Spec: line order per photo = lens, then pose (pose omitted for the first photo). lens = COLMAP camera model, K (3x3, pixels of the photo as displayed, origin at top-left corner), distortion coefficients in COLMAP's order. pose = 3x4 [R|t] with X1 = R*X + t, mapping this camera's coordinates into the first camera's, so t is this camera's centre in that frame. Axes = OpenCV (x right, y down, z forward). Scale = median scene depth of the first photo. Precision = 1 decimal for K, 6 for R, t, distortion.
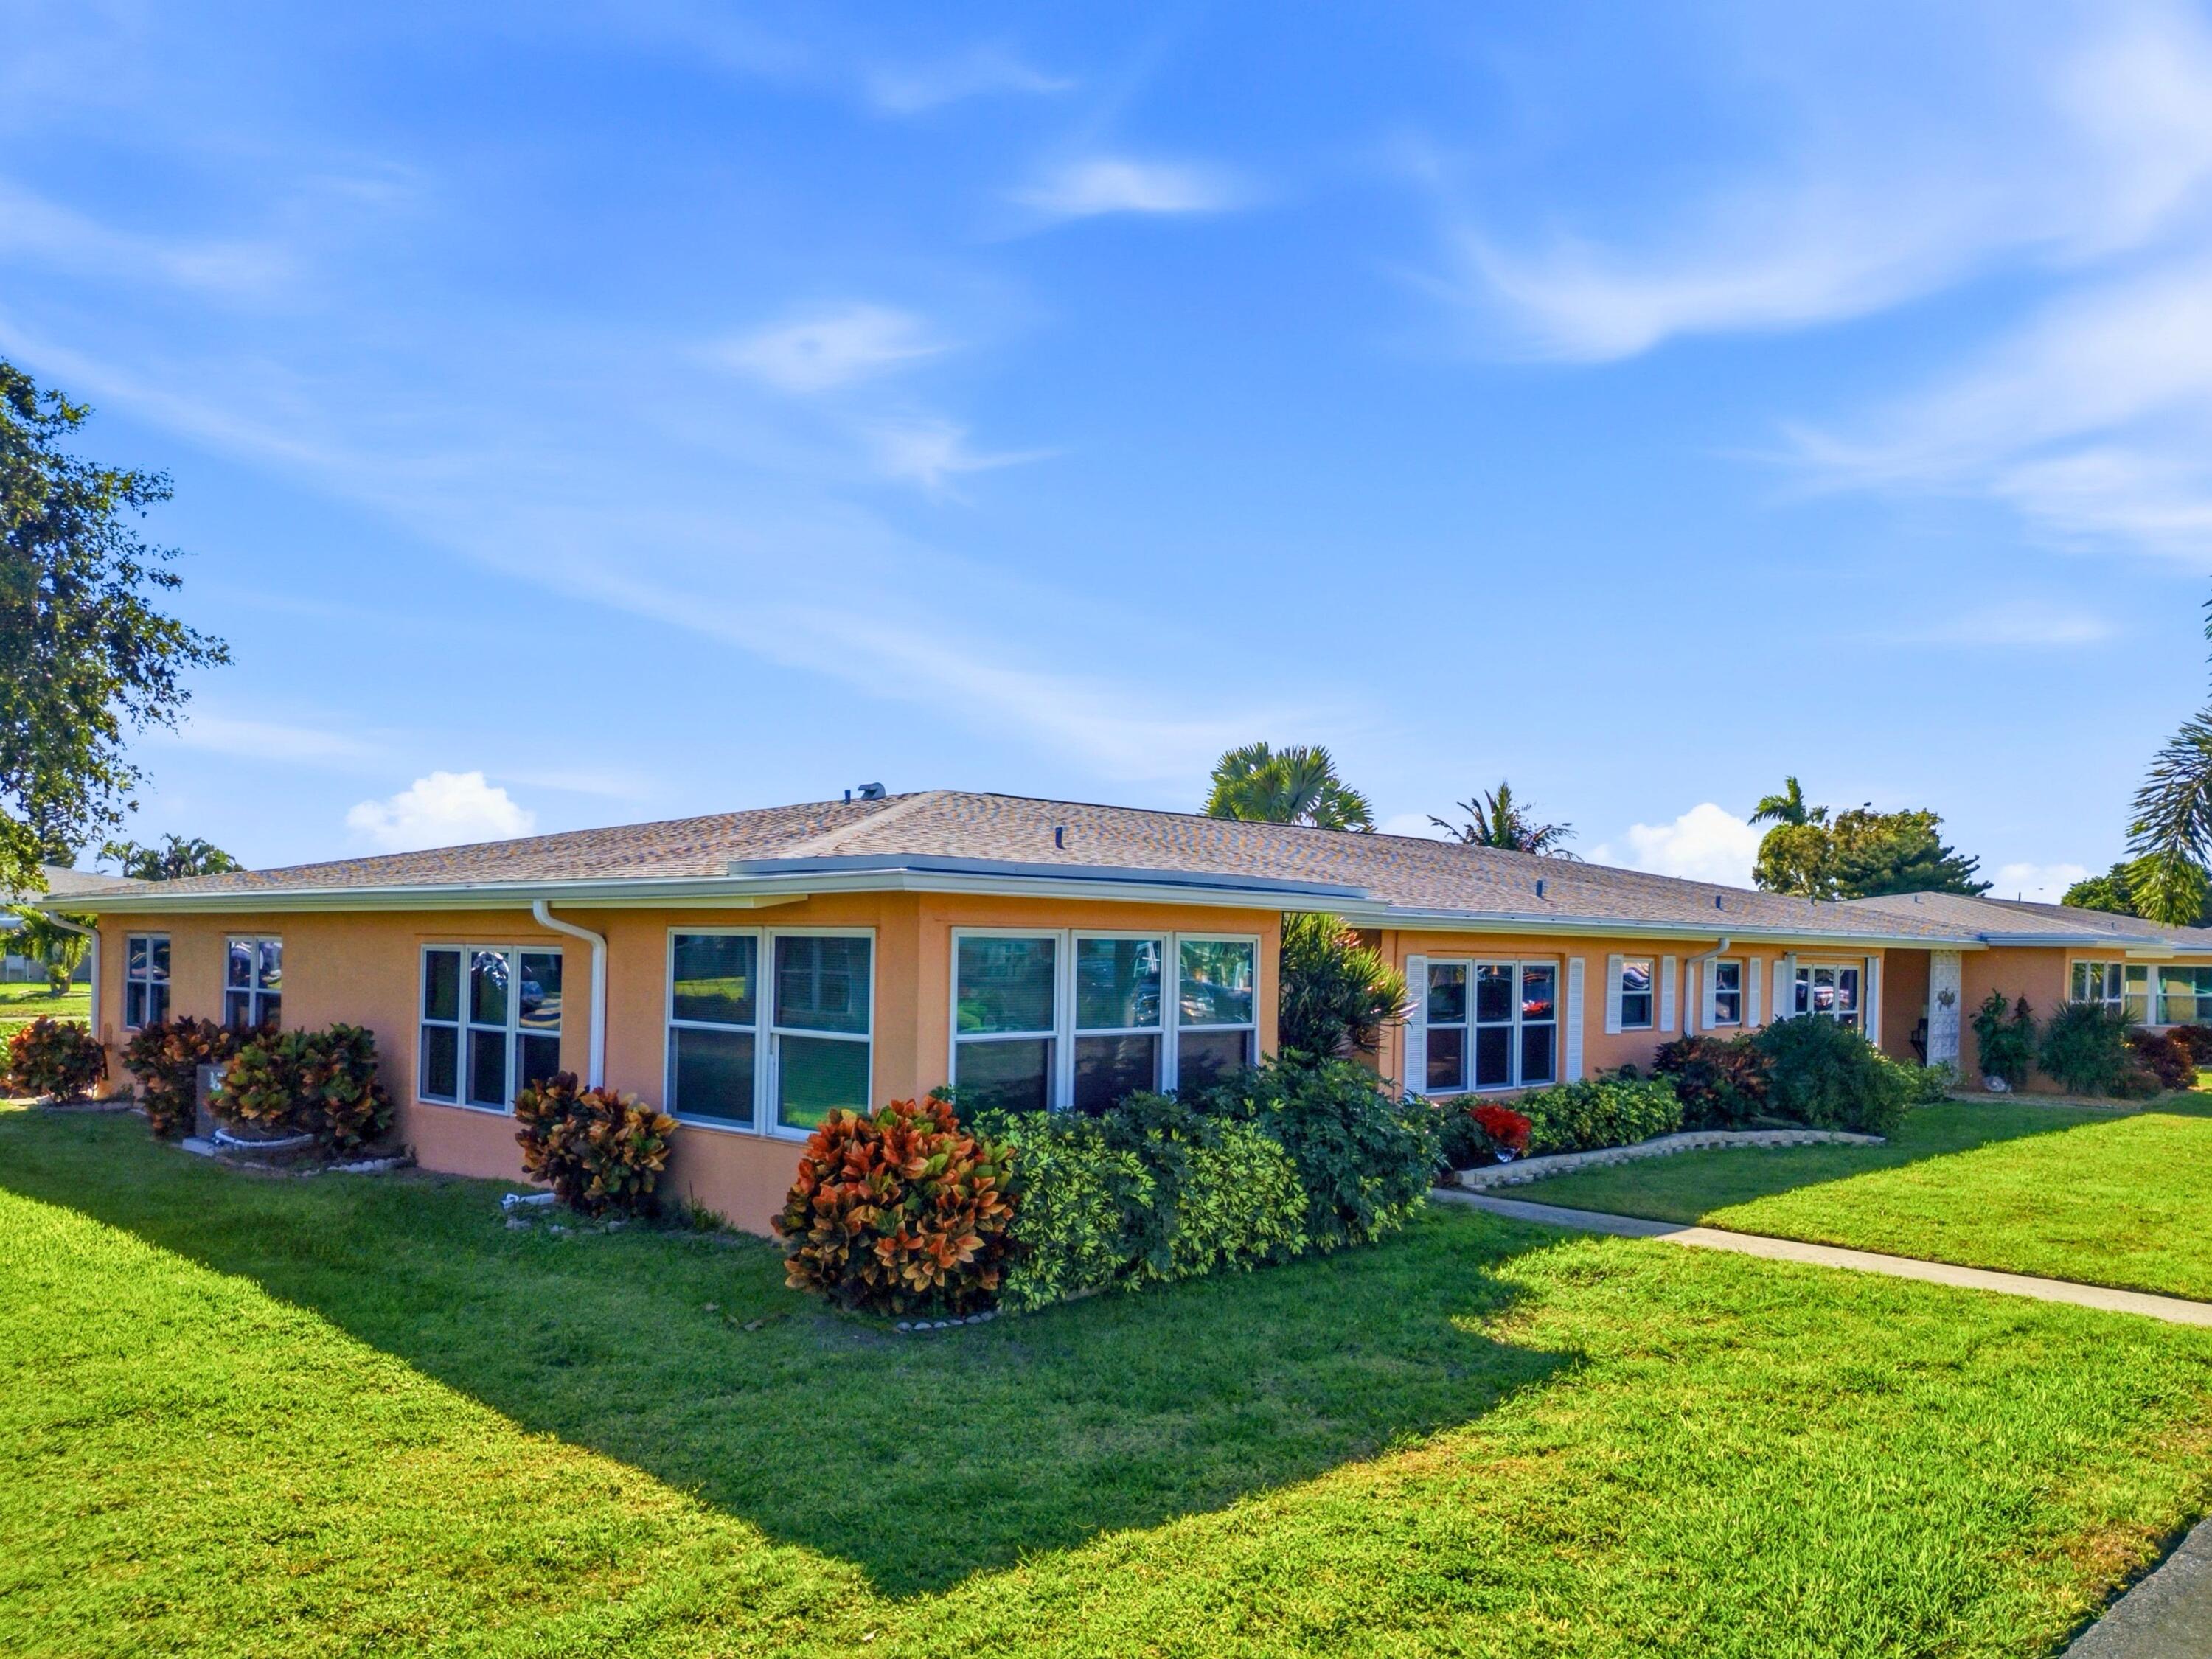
lens RADIAL K [[1536.8, 0, 1105.9], [0, 1536.8, 900.0], [0, 0, 1]] dist [0.089249, -0.107103]
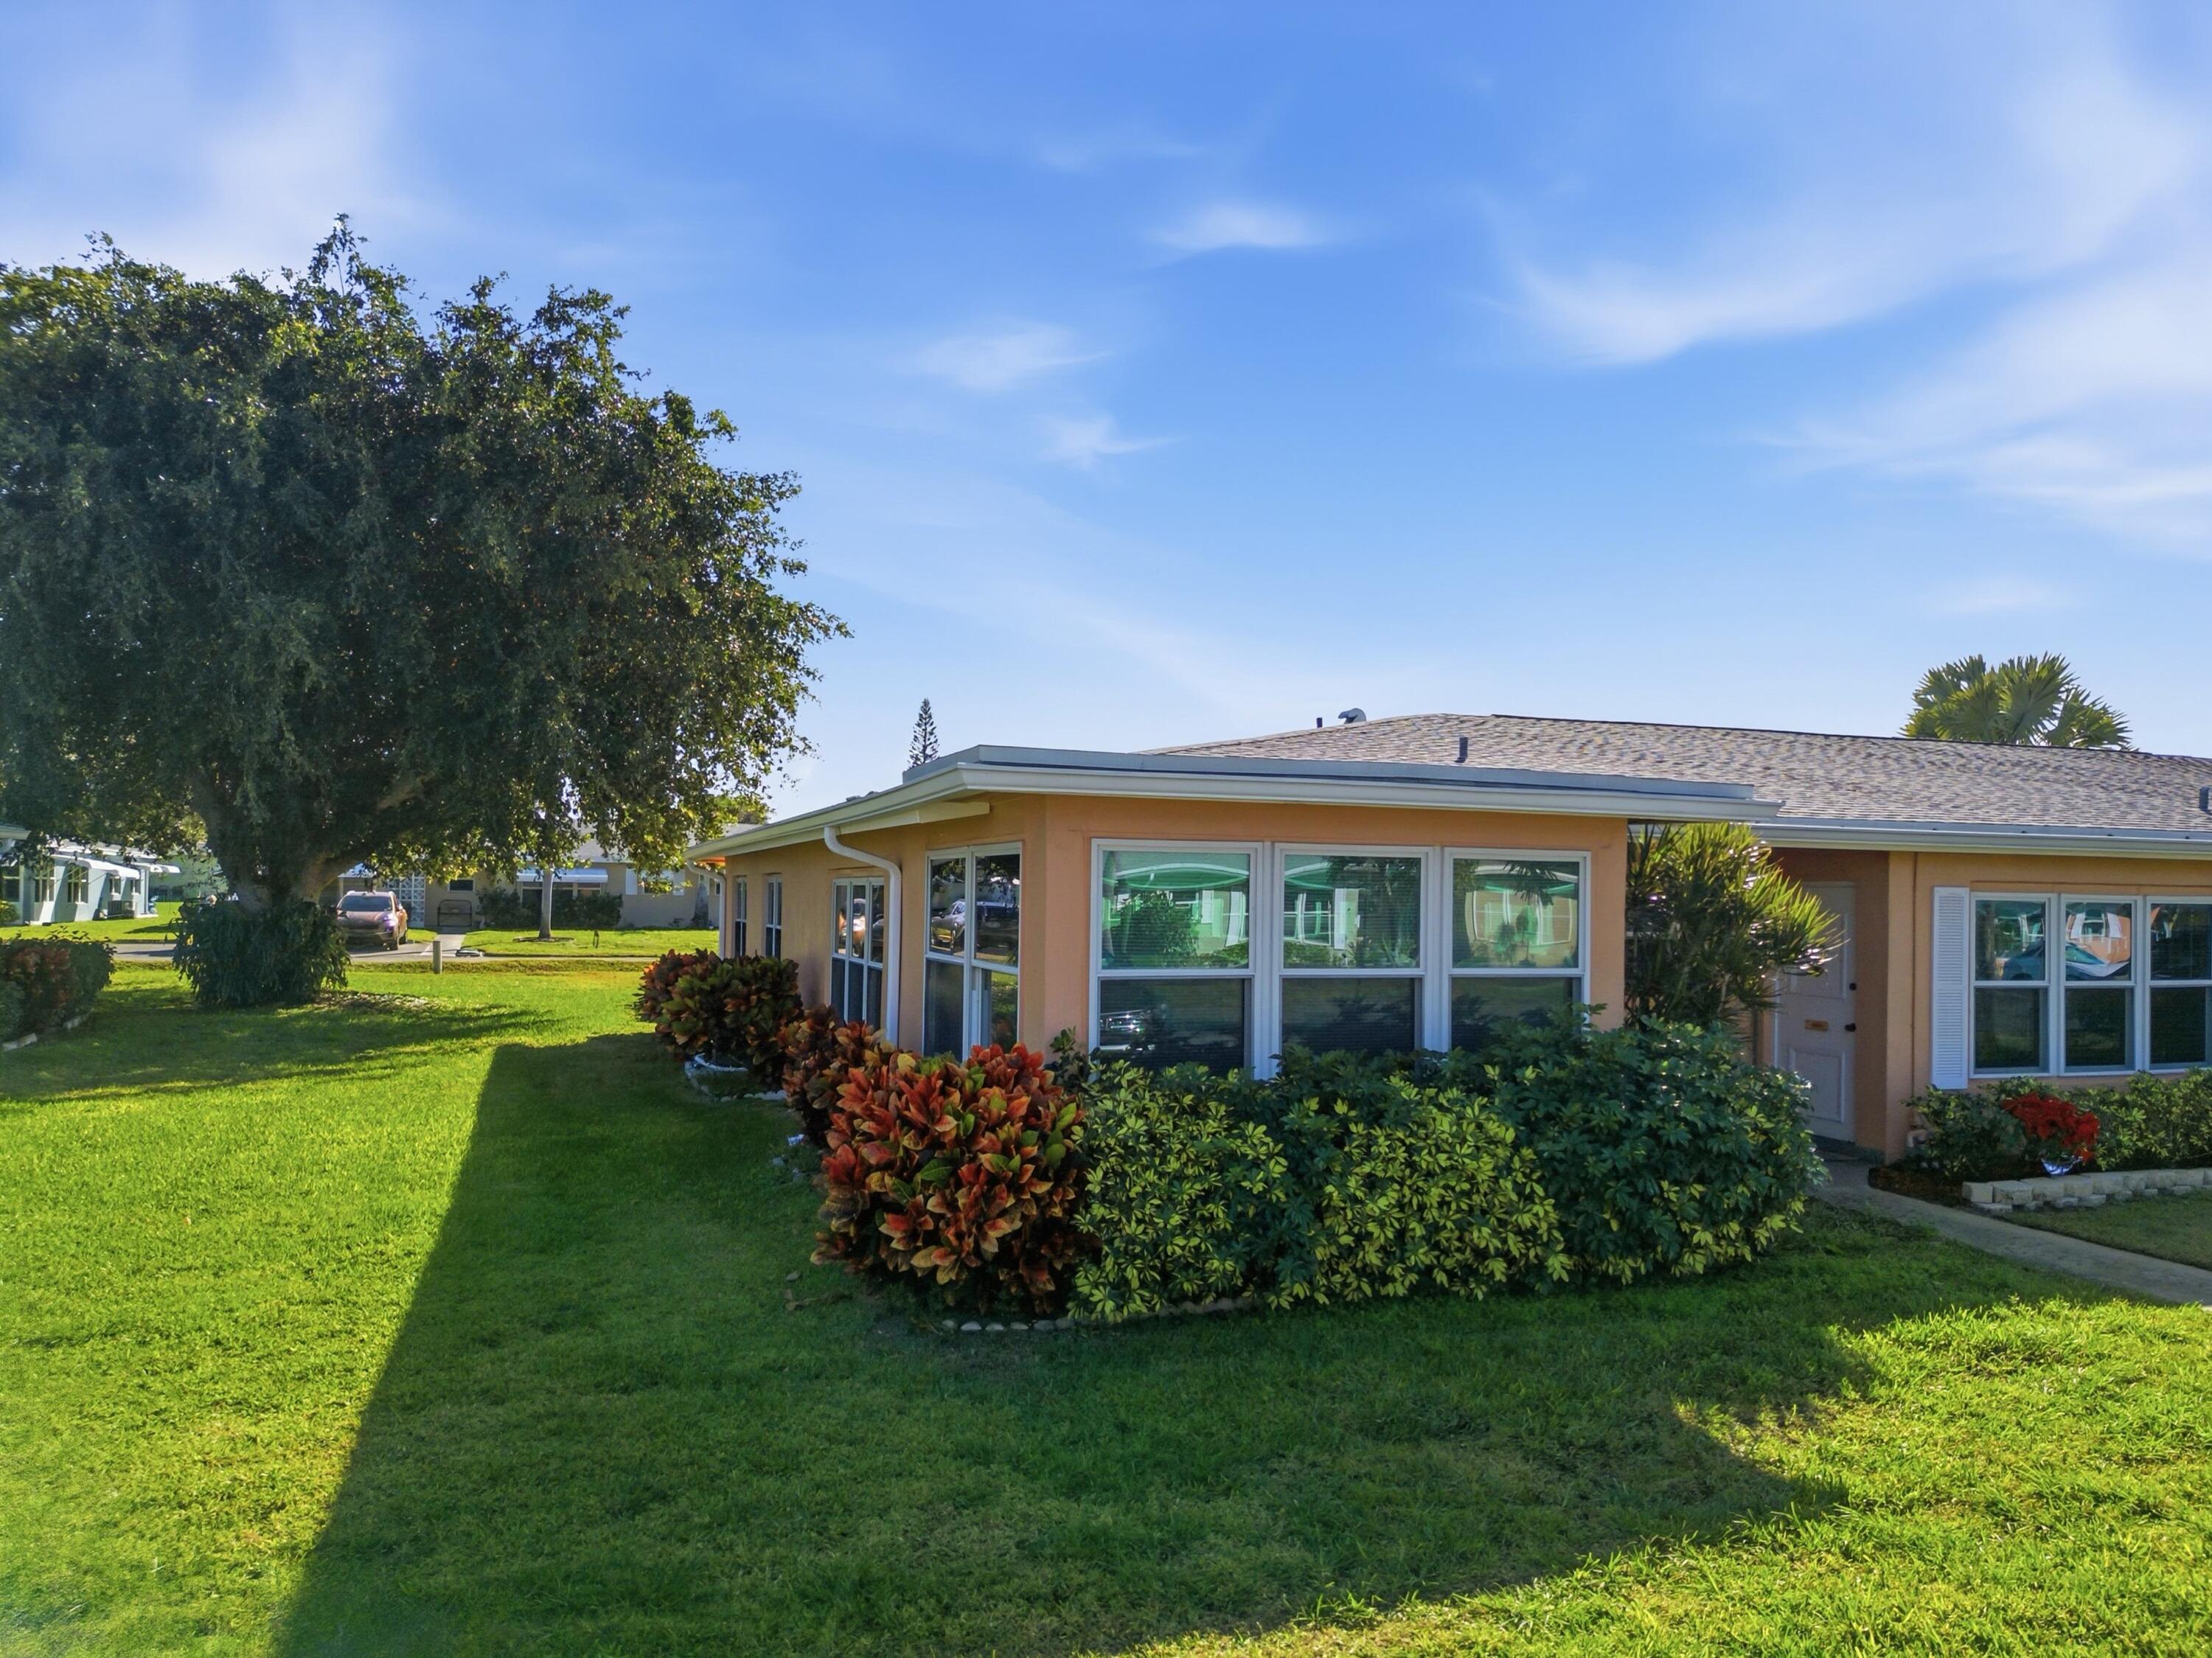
lens RADIAL K [[1558.5, 0, 1106.7], [0, 1558.5, 837.7], [0, 0, 1]] dist [0.076308, -0.062415]
pose [[0.915121, -0.016697, -0.402834, 0.236741], [0.013258, 0.999848, -0.011324, 0.026249], [0.402961, 0.005021, 0.915203, 0.237140]]
